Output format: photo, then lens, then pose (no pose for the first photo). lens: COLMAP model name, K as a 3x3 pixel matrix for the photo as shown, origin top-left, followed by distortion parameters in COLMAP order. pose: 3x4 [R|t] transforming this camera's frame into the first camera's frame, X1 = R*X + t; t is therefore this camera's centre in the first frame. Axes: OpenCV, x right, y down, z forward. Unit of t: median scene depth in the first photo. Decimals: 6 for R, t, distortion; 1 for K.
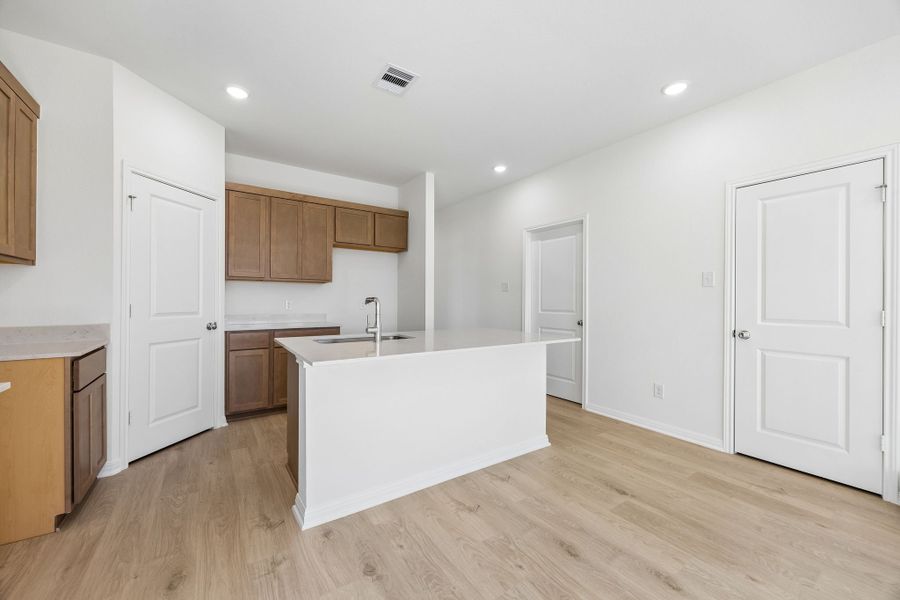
lens RADIAL K [[344.8, 0, 445.6], [0, 344.8, 299.3], [0, 0, 1]] dist [-0.000220, -0.000105]
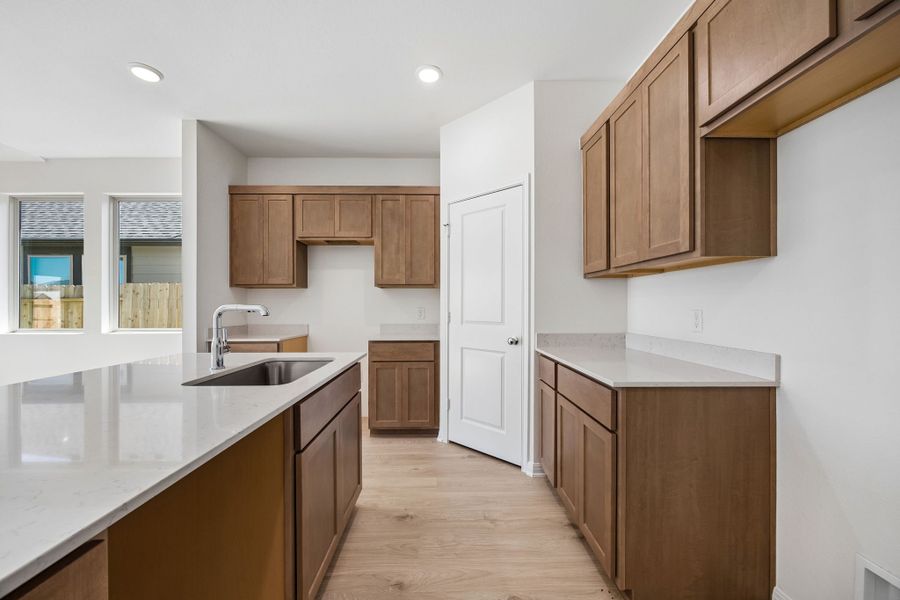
lens RADIAL K [[349.7, 0, 452.8], [0, 349.7, 306.1], [0, 0, 1]] dist [-0.004516, -0.000163]
pose [[-0.538476, -0.004380, -0.842629, 0.124953], [-0.003189, 0.999990, -0.003160, -0.002033], [0.842635, 0.000985, -0.538485, 1.597056]]
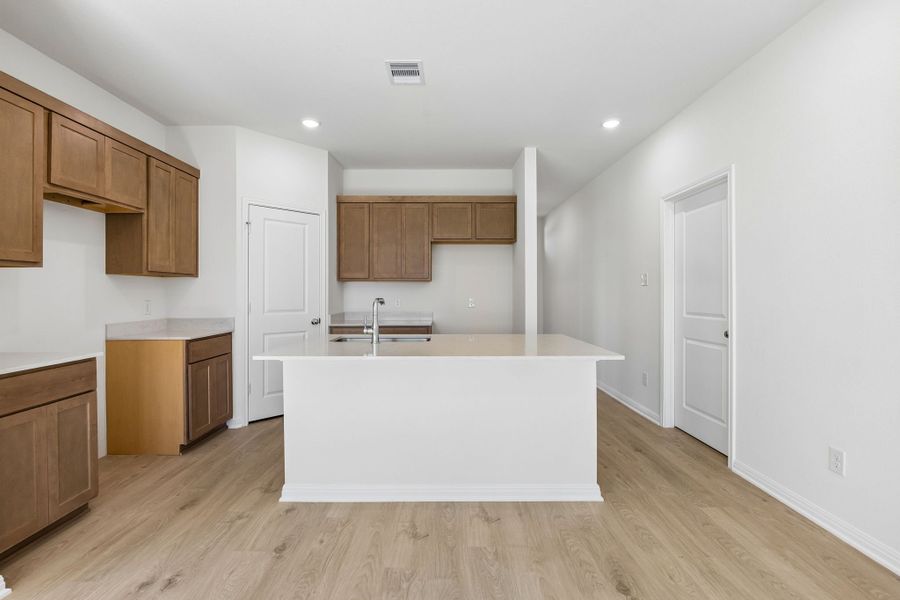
lens RADIAL K [[394.6, 0, 450.3], [0, 394.6, 293.0], [0, 0, 1]] dist [-0.013204, 0.000946]
pose [[0.835537, -0.007593, -0.549381, 0.545284], [0.006200, 0.999971, -0.004391, -0.013227], [0.549398, 0.000263, 0.835560, 0.148610]]
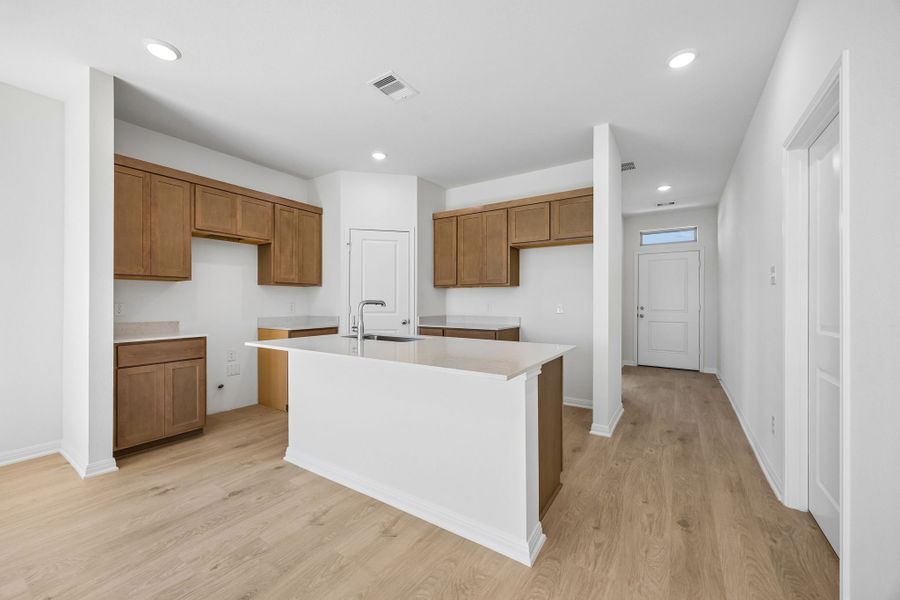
lens RADIAL K [[349.5, 0, 448.8], [0, 349.5, 302.0], [0, 0, 1]] dist [0.002633, 0.000125]
pose [[0.390558, -0.006055, -0.920559, 0.850440], [0.000030, 0.999978, -0.006565, 0.007446], [0.920578, 0.002536, 0.390549, 0.732982]]
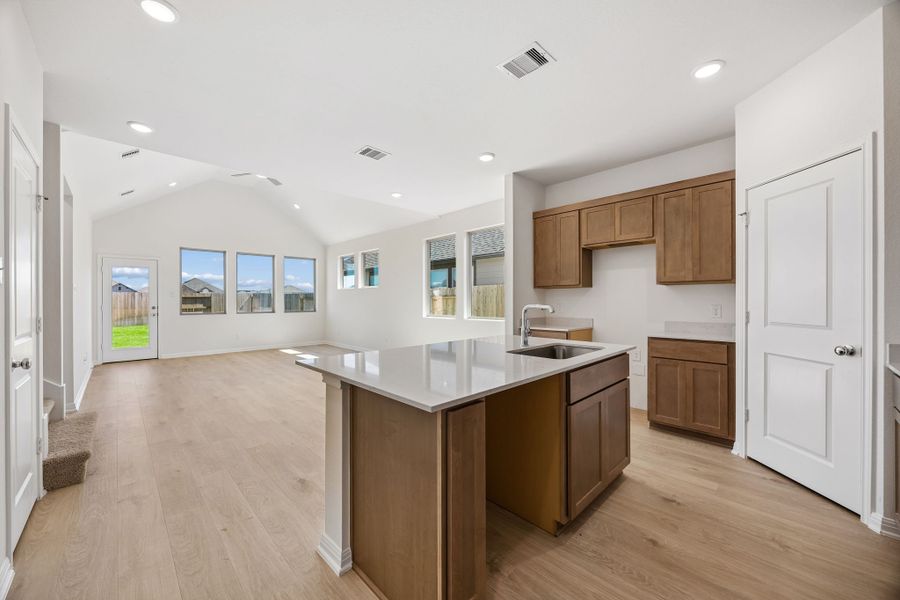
lens RADIAL K [[344.8, 0, 445.6], [0, 344.8, 299.3], [0, 0, 1]] dist [-0.000220, -0.000105]
pose [[-0.984547, -0.003098, -0.175093, 0.208449], [-0.003142, 0.999995, -0.000027, -0.019151], [0.175092, 0.000523, -0.984552, 1.809651]]
